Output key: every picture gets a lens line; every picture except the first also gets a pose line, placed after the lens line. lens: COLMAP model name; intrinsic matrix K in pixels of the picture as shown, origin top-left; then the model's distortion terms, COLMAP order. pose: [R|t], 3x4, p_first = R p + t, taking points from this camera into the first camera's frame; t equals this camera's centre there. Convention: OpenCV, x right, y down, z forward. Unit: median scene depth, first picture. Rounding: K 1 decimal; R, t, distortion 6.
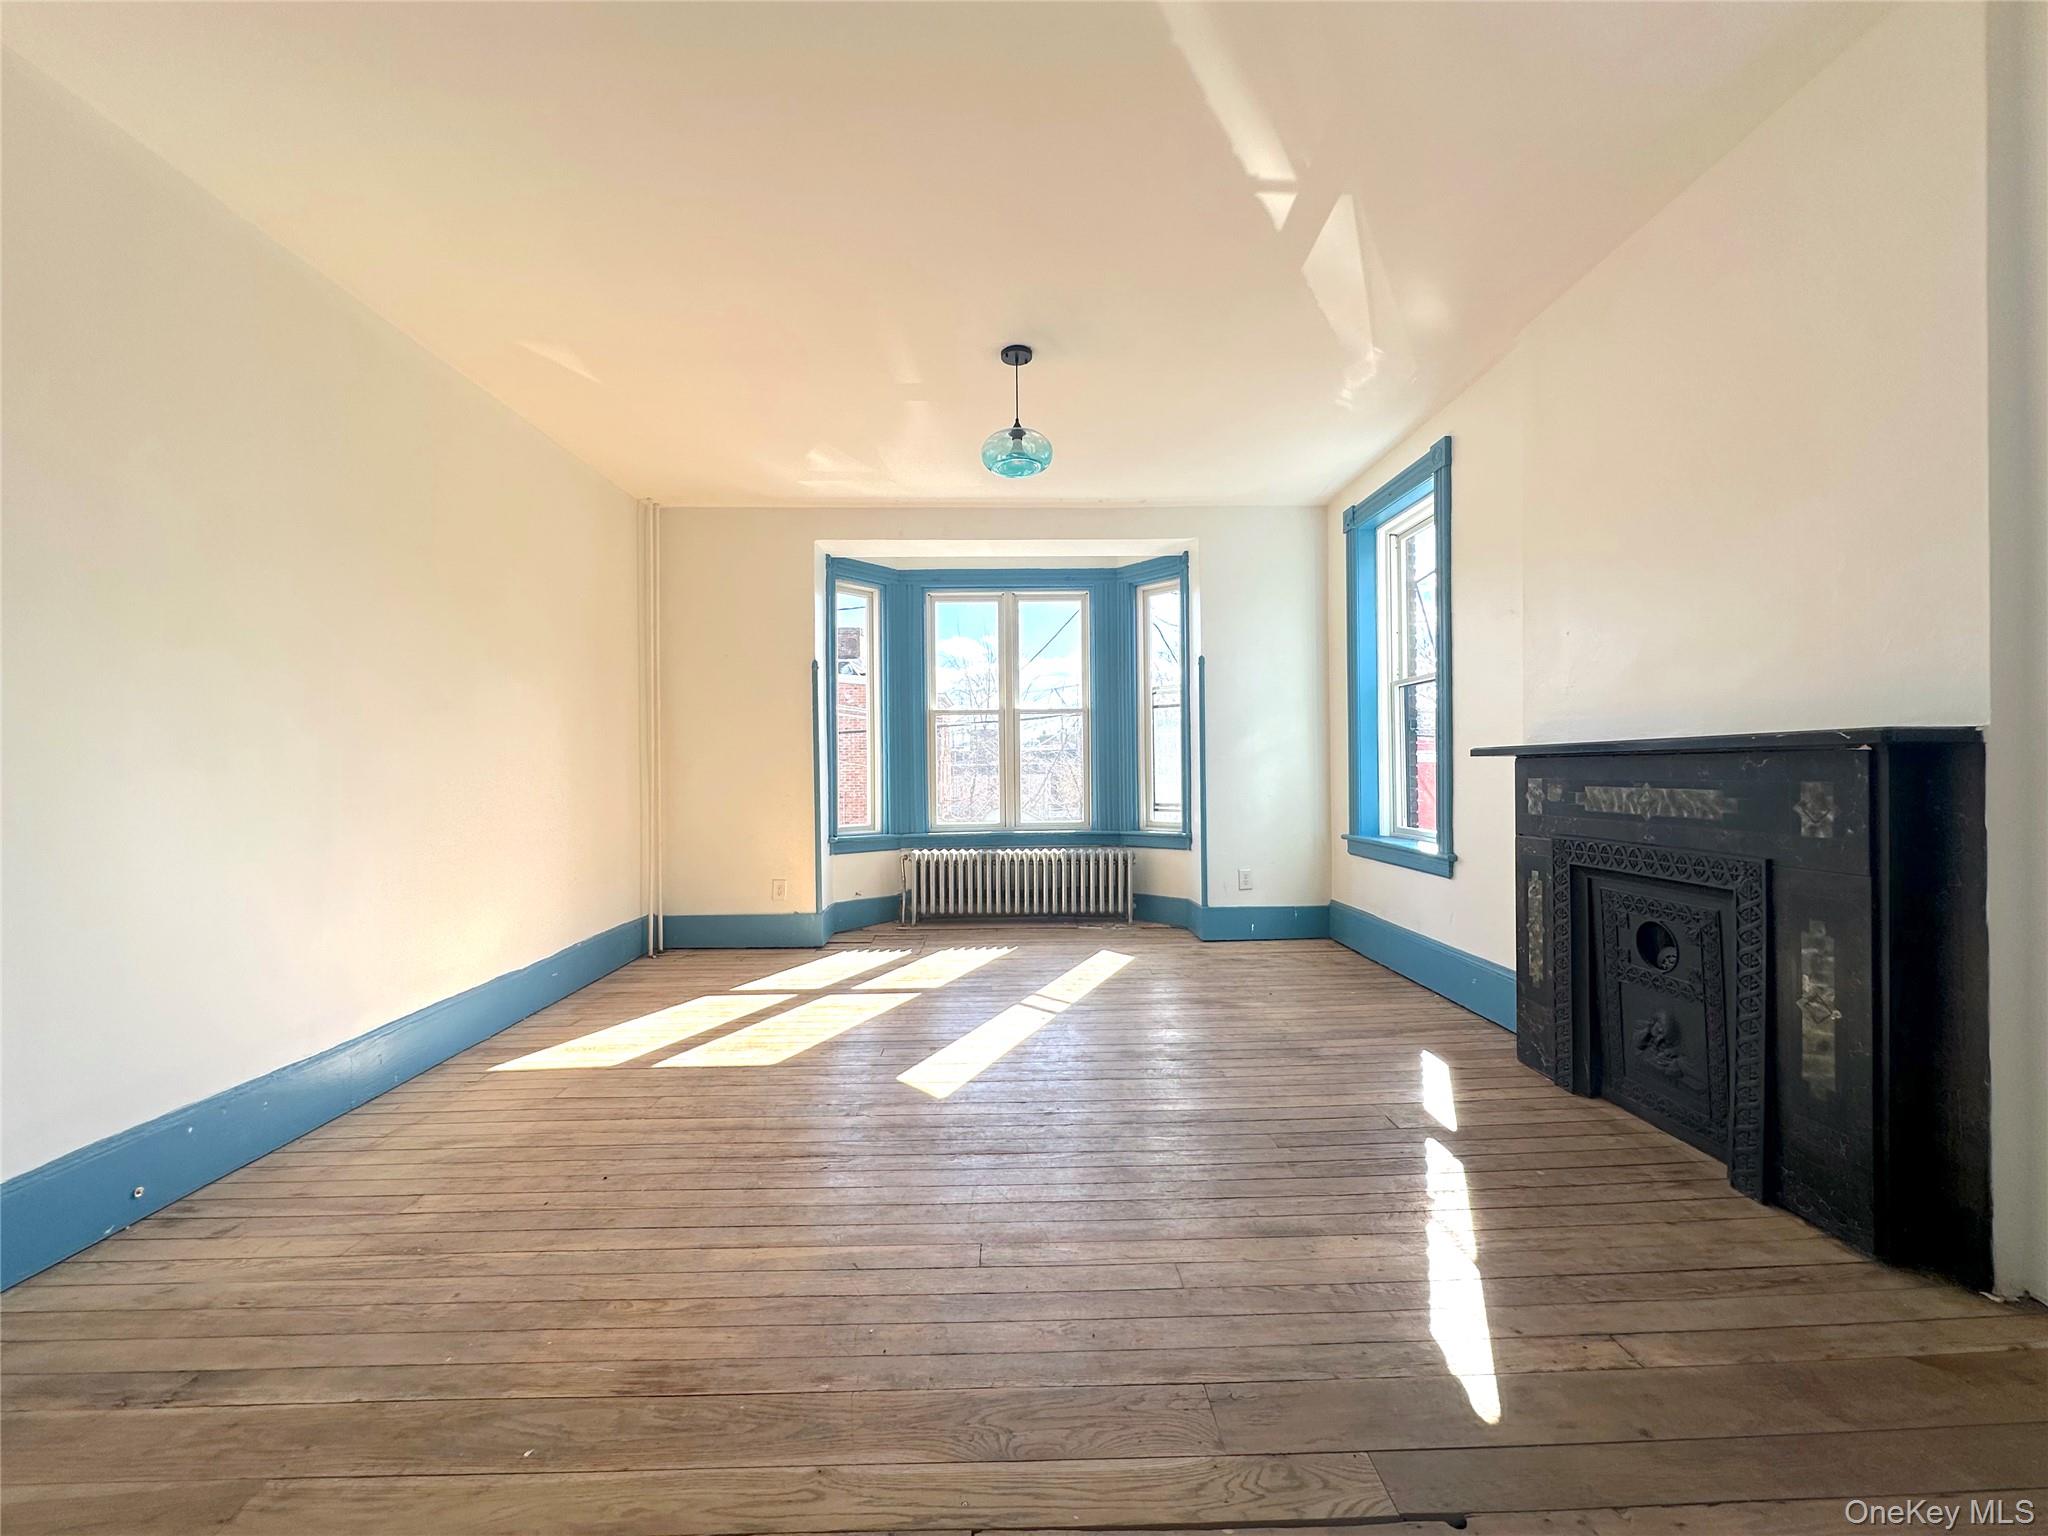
lens RADIAL K [[816.4, 0, 1022.5], [0, 816.4, 769.9], [0, 0, 1]] dist [0.000359, -0.000227]
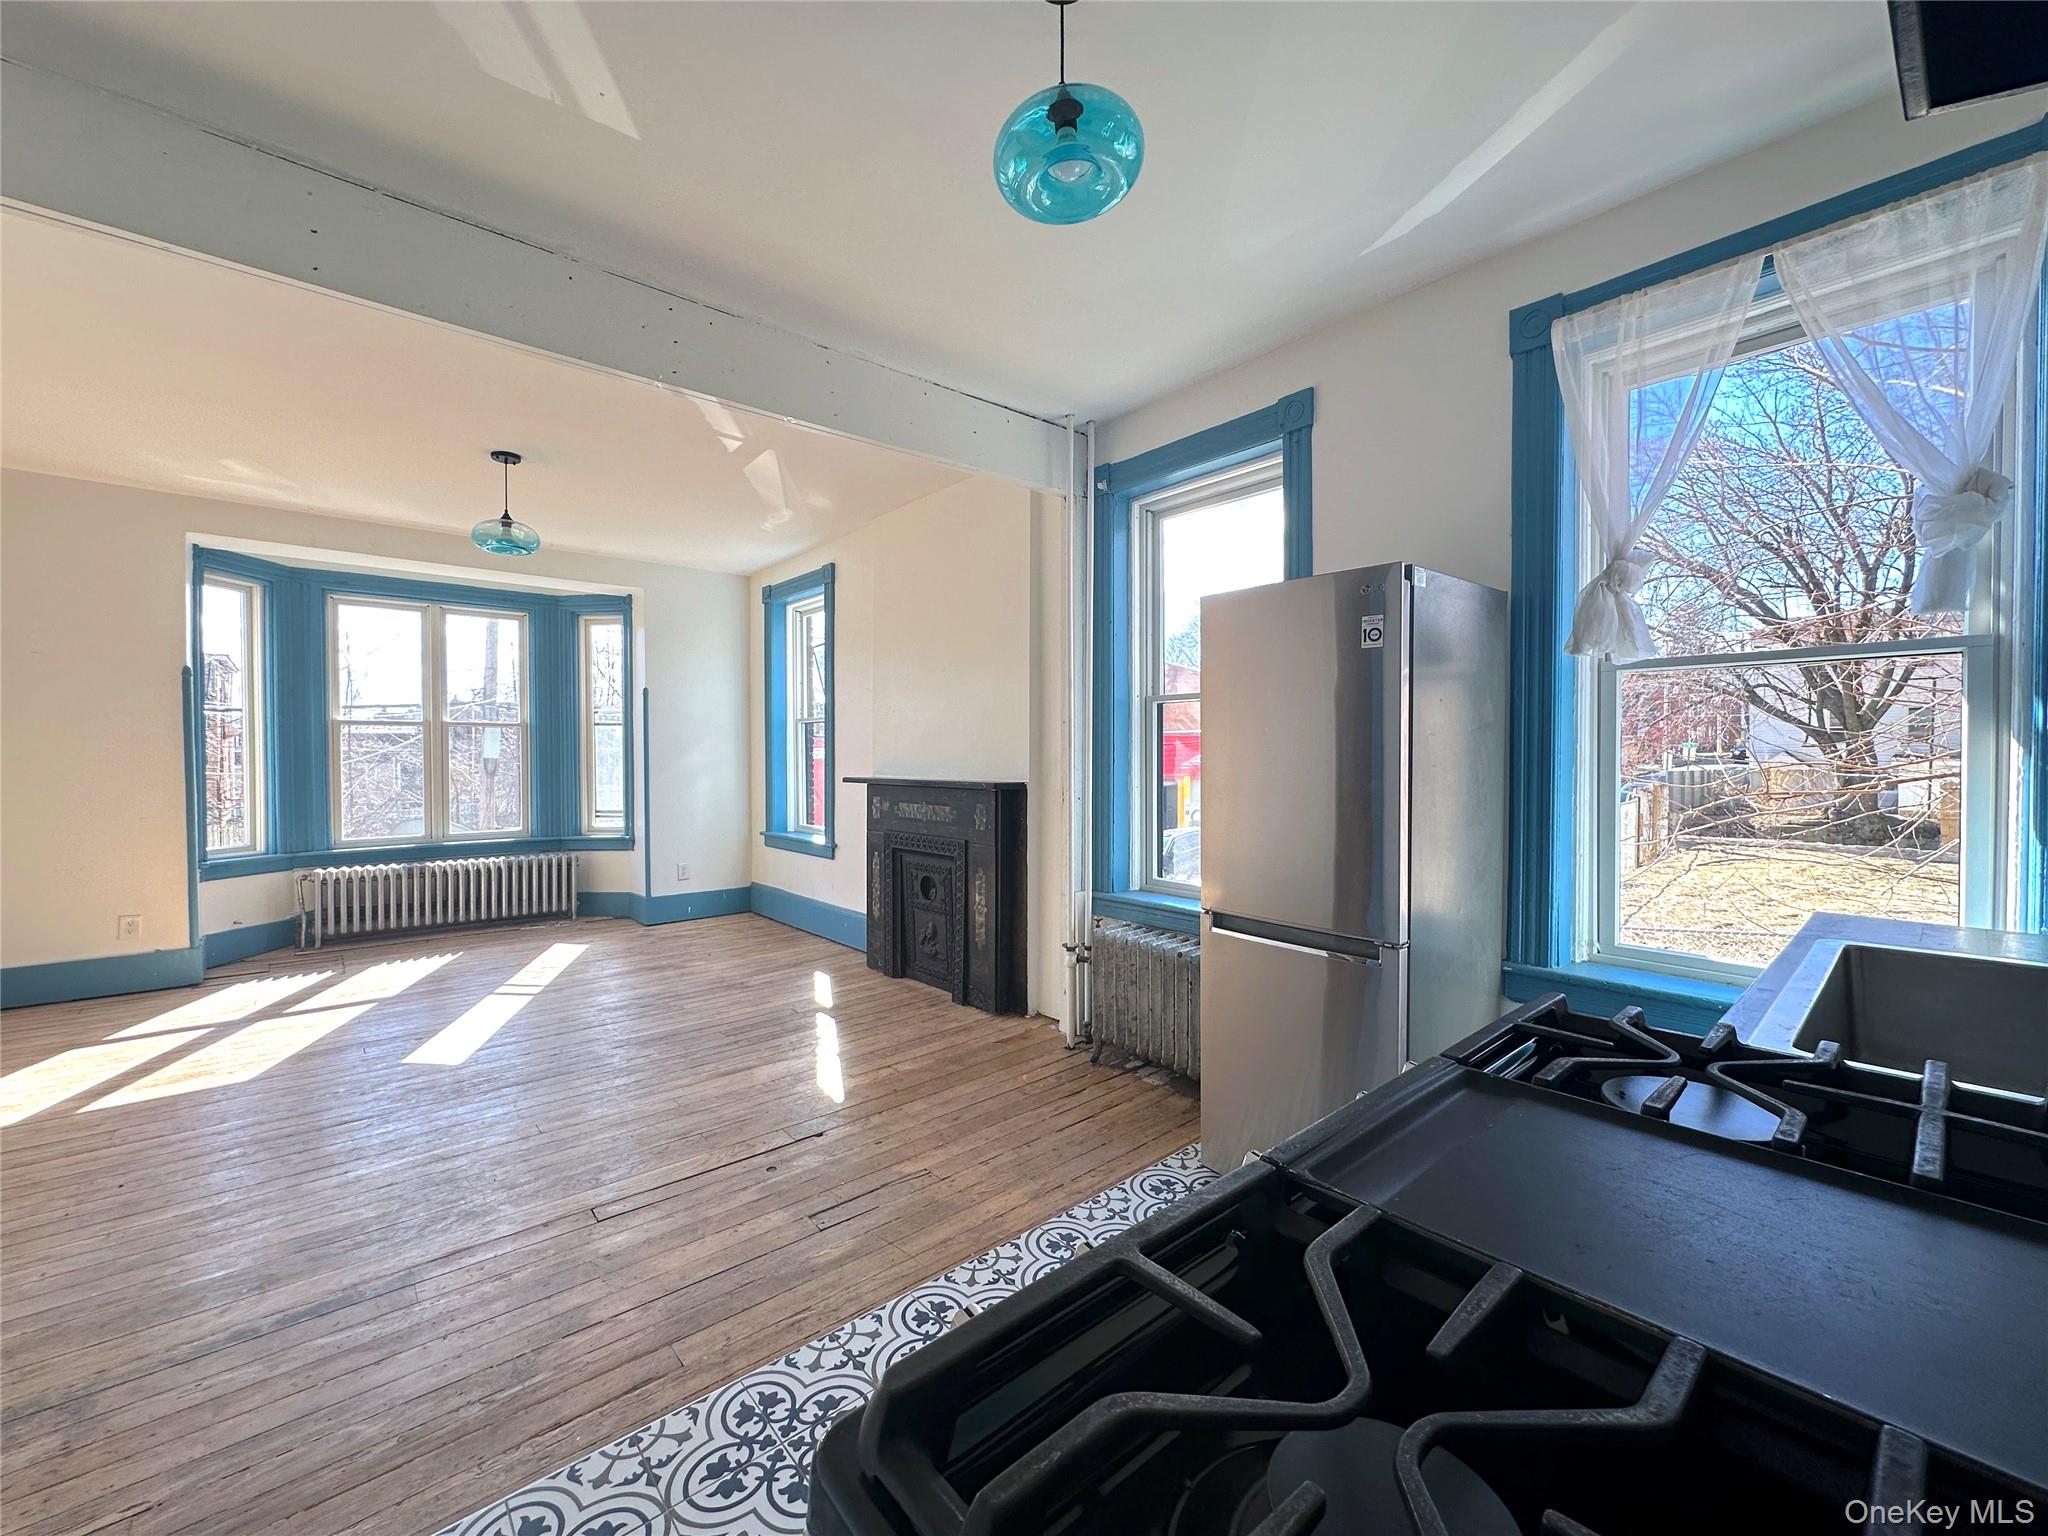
lens RADIAL K [[816.4, 0, 1022.5], [0, 816.4, 769.9], [0, 0, 1]] dist [0.000359, -0.000227]
pose [[0.768583, -0.002113, 0.639747, -0.158728], [-0.007791, 0.999889, 0.012663, -0.050657], [-0.639703, -0.014717, 0.768481, -0.355492]]
